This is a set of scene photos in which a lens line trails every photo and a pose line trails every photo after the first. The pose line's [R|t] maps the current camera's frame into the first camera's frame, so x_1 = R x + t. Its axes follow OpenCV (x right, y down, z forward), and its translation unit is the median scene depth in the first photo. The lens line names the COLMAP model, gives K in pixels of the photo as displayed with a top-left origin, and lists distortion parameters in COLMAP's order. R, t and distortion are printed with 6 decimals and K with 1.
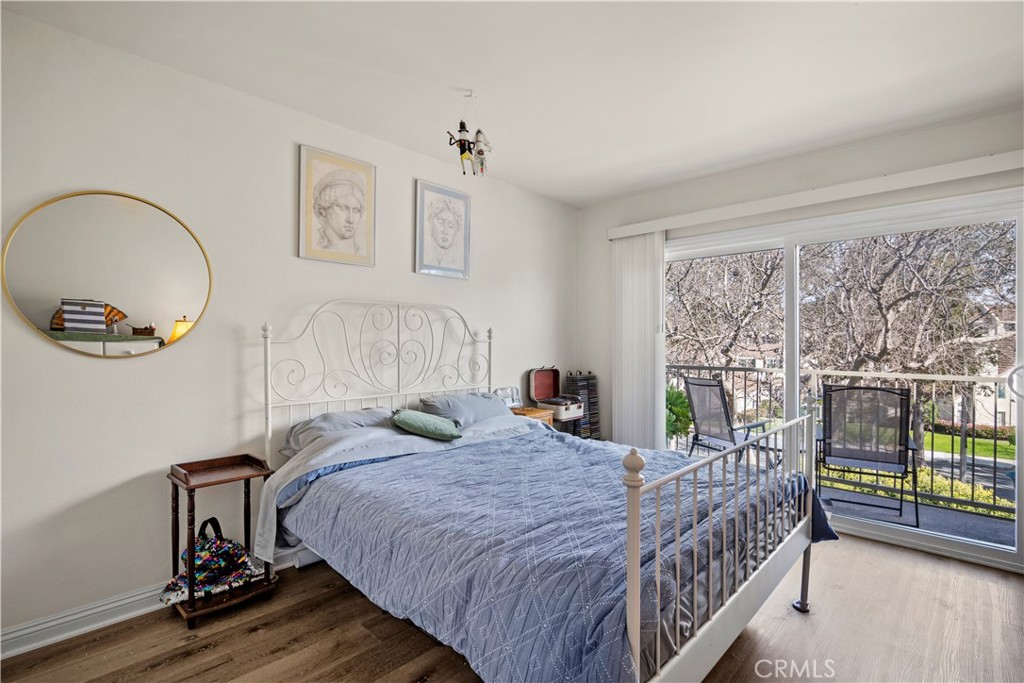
lens RADIAL K [[481.9, 0, 512.5], [0, 481.9, 339.8], [0, 0, 1]] dist [-0.022992, 0.005574]
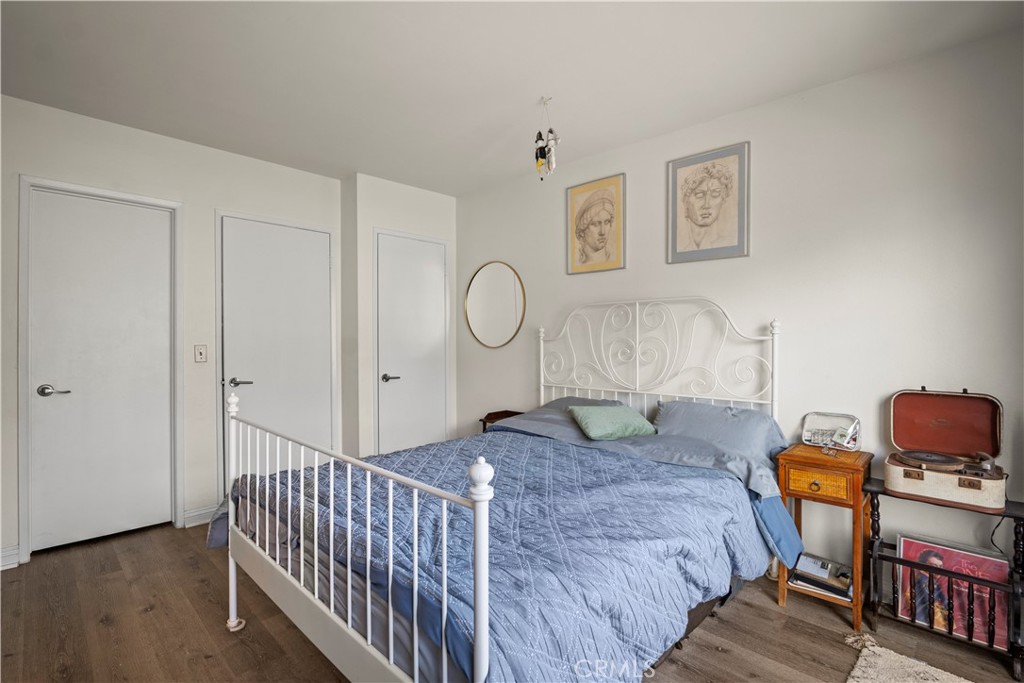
lens RADIAL K [[481.9, 0, 512.7], [0, 481.9, 341.0], [0, 0, 1]] dist [-0.022992, 0.005574]
pose [[-0.006788, 0.000603, -0.999977, 0.801585], [0.000970, 0.999999, 0.000597, 0.007072], [0.999976, -0.000965, -0.006789, 0.792462]]
